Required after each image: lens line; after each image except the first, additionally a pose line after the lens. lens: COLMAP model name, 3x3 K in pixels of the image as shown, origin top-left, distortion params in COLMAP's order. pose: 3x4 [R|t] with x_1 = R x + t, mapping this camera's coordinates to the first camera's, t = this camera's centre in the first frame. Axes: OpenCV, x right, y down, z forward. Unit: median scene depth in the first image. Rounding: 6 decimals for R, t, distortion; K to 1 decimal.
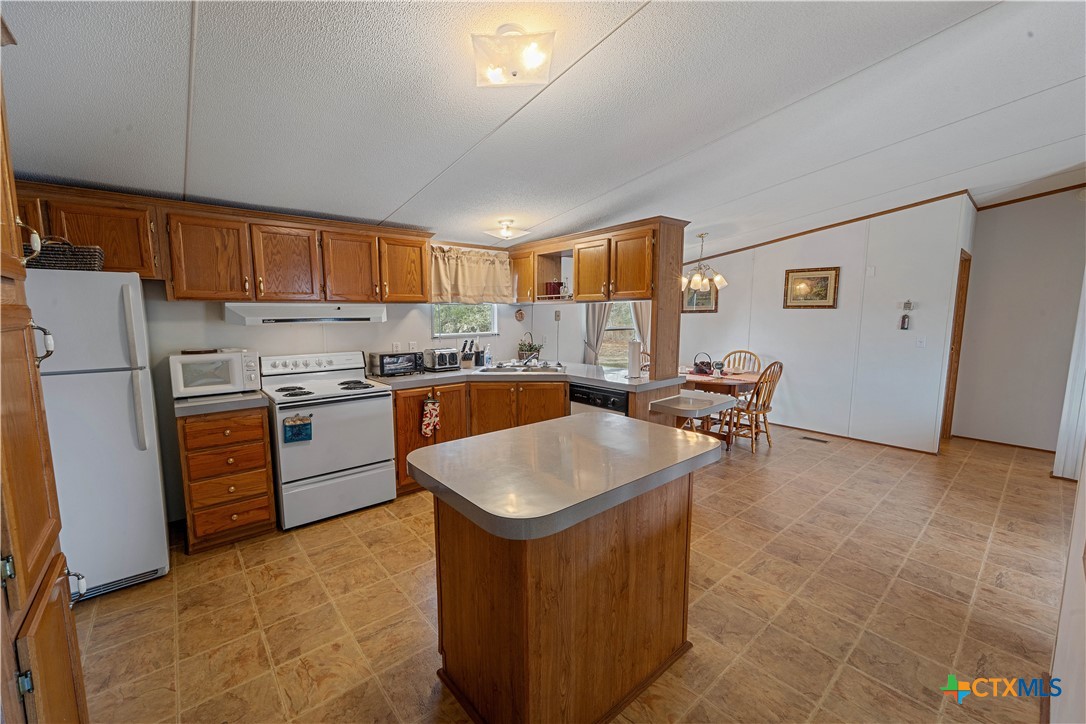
lens RADIAL K [[435.2, 0, 543.3], [0, 435.2, 363.6], [0, 0, 1]] dist [0.000853, -0.000014]
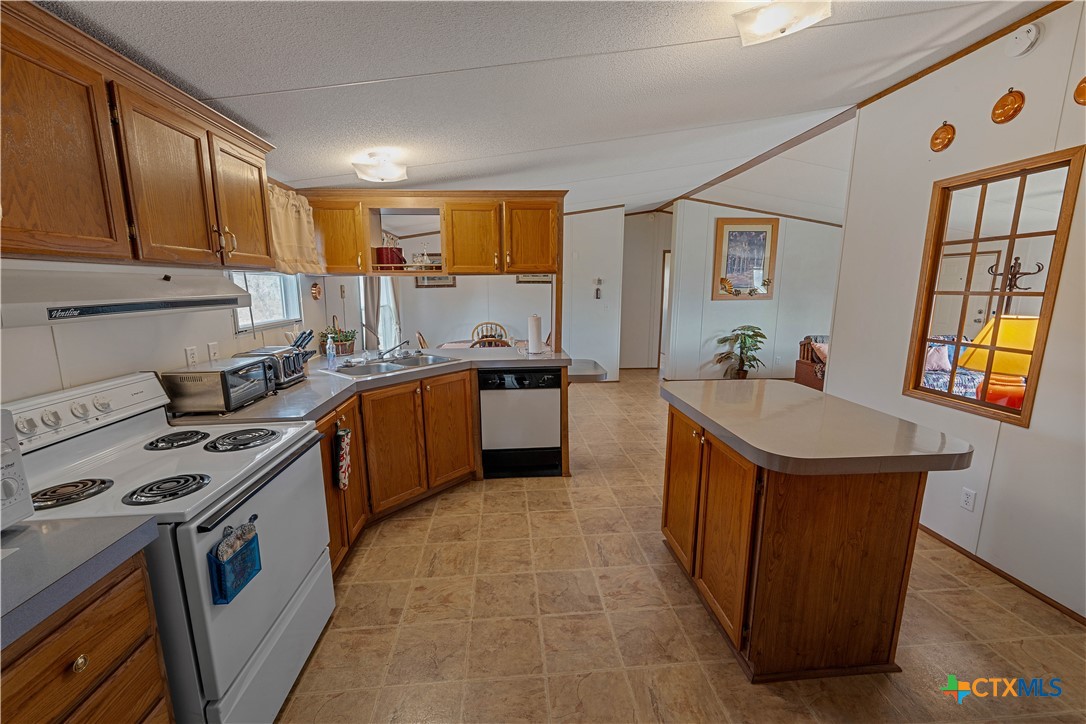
lens RADIAL K [[435.2, 0, 542.8], [0, 435.2, 362.8], [0, 0, 1]] dist [0.000853, -0.000014]
pose [[0.584368, -0.141153, 0.799118, -0.538026], [0.097560, 0.989833, 0.103498, -0.044364], [-0.805603, 0.017481, 0.592198, 0.379495]]
